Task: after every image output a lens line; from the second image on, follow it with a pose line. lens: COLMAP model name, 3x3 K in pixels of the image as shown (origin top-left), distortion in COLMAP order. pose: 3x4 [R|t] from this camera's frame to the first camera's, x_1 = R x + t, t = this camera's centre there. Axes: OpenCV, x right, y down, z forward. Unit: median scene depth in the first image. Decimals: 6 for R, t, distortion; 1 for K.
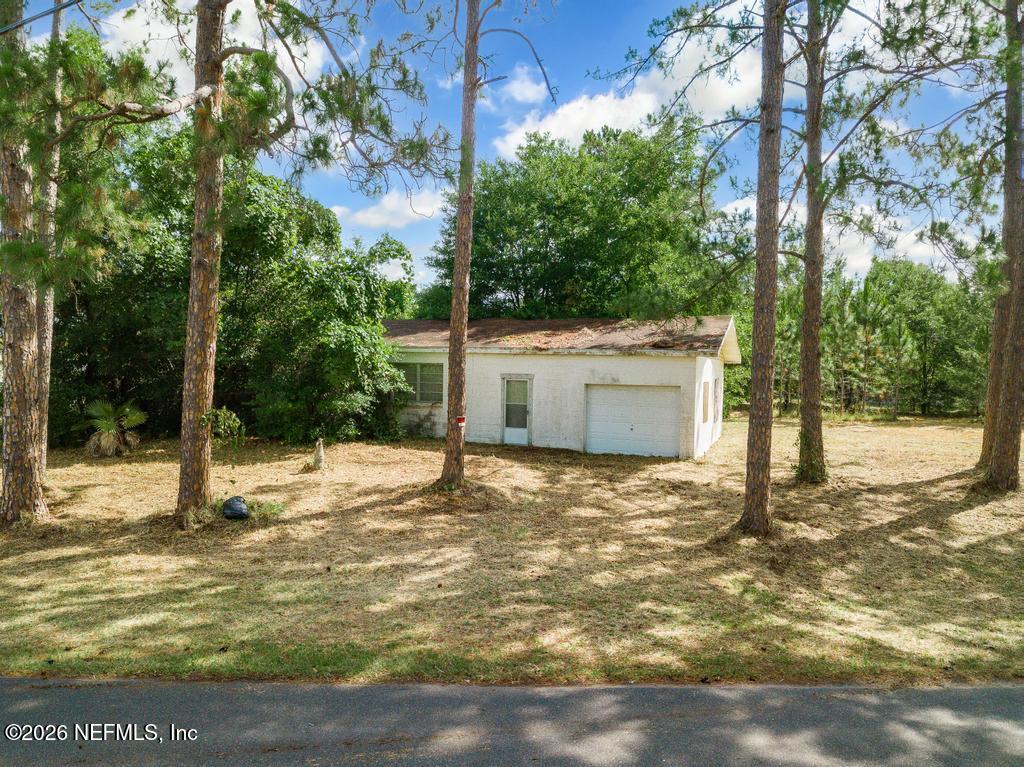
lens RADIAL K [[760.1, 0, 512.0], [0, 760.1, 383.5], [0, 0, 1]] dist [0.006568, 0.001496]
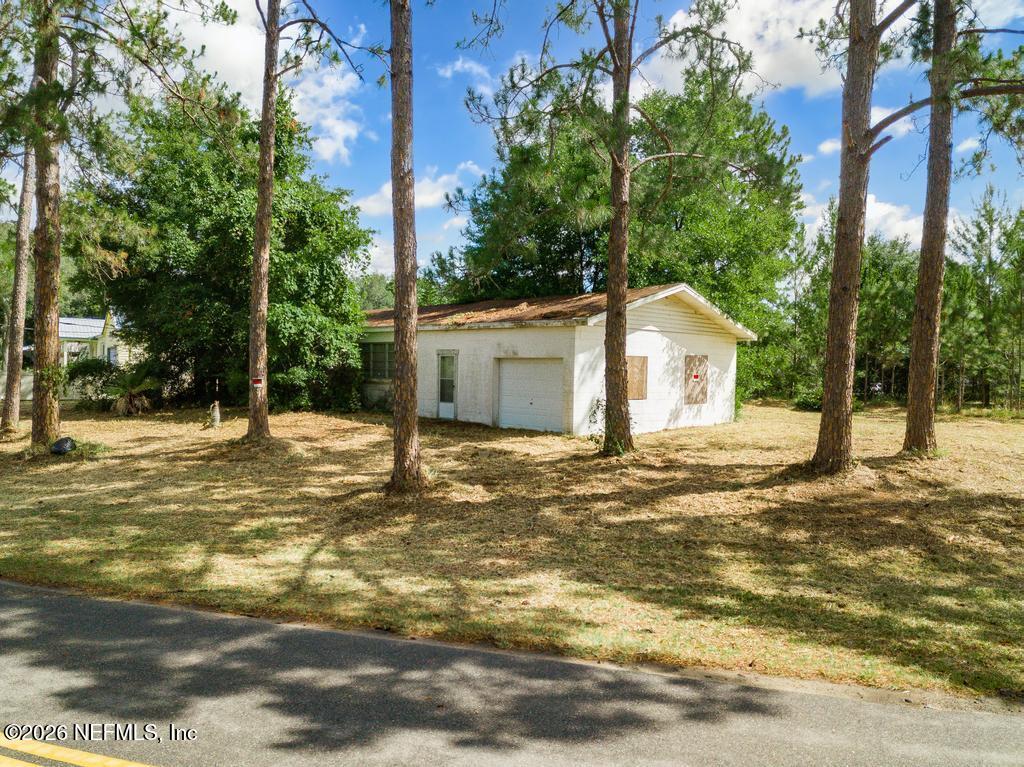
lens RADIAL K [[760.1, 0, 512.0], [0, 760.1, 383.5], [0, 0, 1]] dist [0.006568, 0.001496]
pose [[0.908426, 0.004704, -0.418019, 0.527681], [-0.008236, 0.999944, -0.006645, 0.039831], [0.417964, 0.009479, 0.908414, 0.107451]]
